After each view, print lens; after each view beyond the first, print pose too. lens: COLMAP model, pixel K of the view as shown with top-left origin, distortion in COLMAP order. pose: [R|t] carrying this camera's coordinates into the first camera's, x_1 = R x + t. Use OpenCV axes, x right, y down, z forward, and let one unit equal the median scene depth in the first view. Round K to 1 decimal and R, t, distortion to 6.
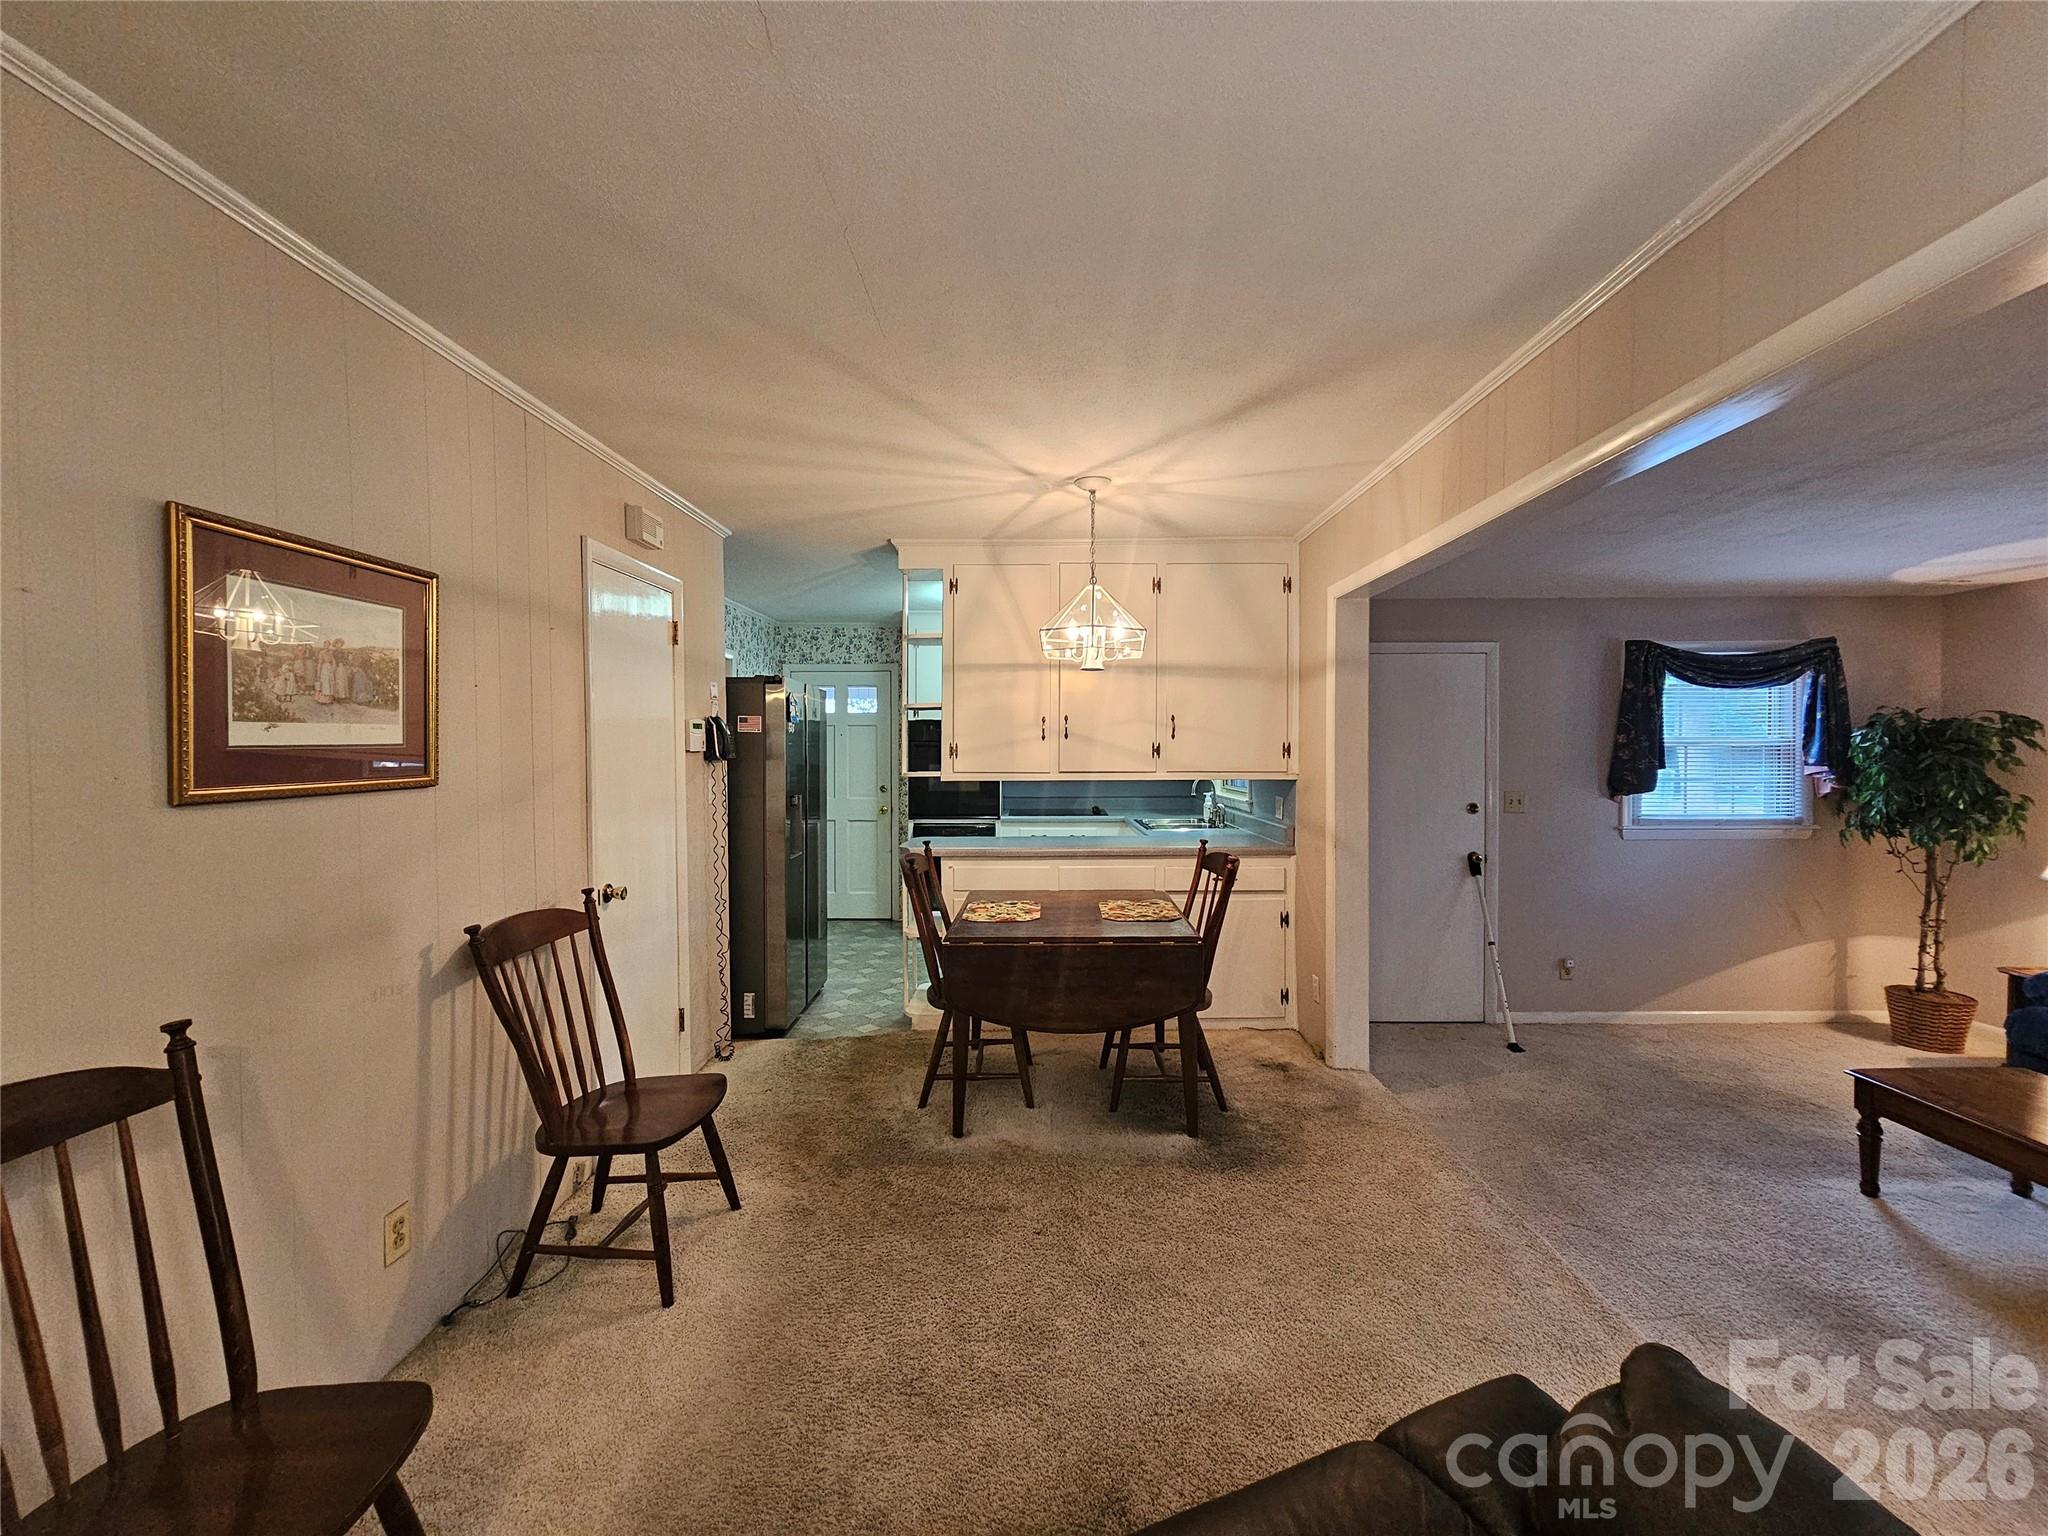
lens RADIAL K [[840.1, 0, 1036.5], [0, 840.1, 764.8], [0, 0, 1]] dist [-0.001093, -0.000289]
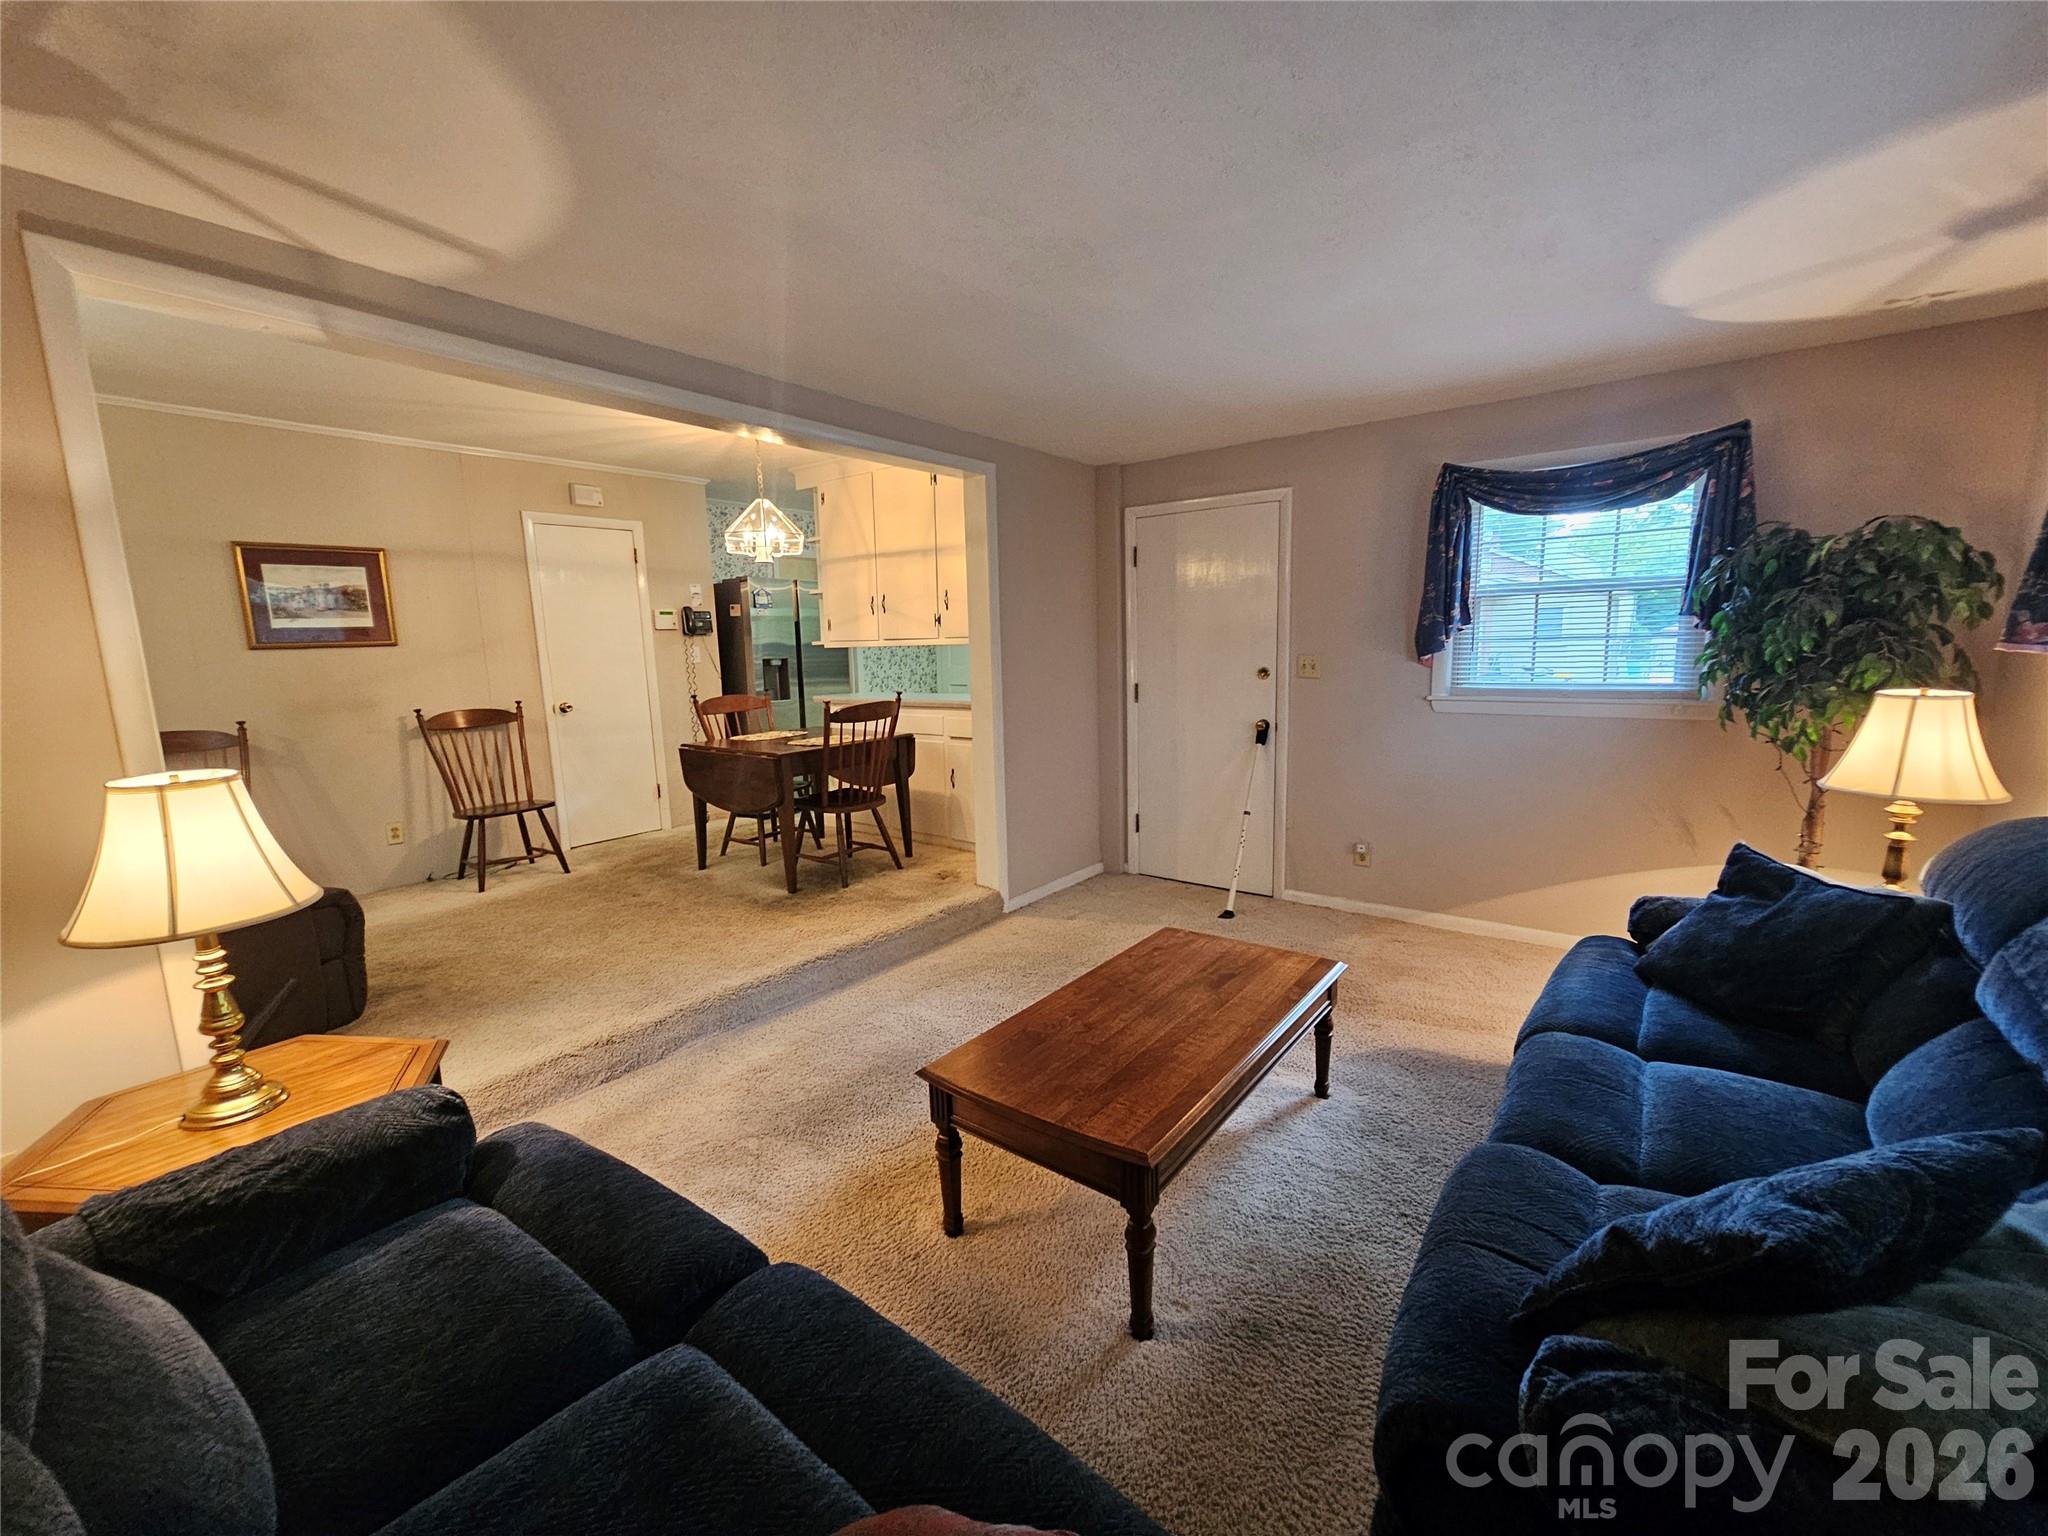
lens RADIAL K [[840.1, 0, 1022.8], [0, 840.1, 765.8], [0, 0, 1]] dist [-0.001093, -0.000289]
pose [[0.797721, 0.073968, -0.598473, 0.963162], [0.009702, 0.990746, 0.135383, 0.027546], [0.602948, -0.113804, 0.789621, 0.094966]]
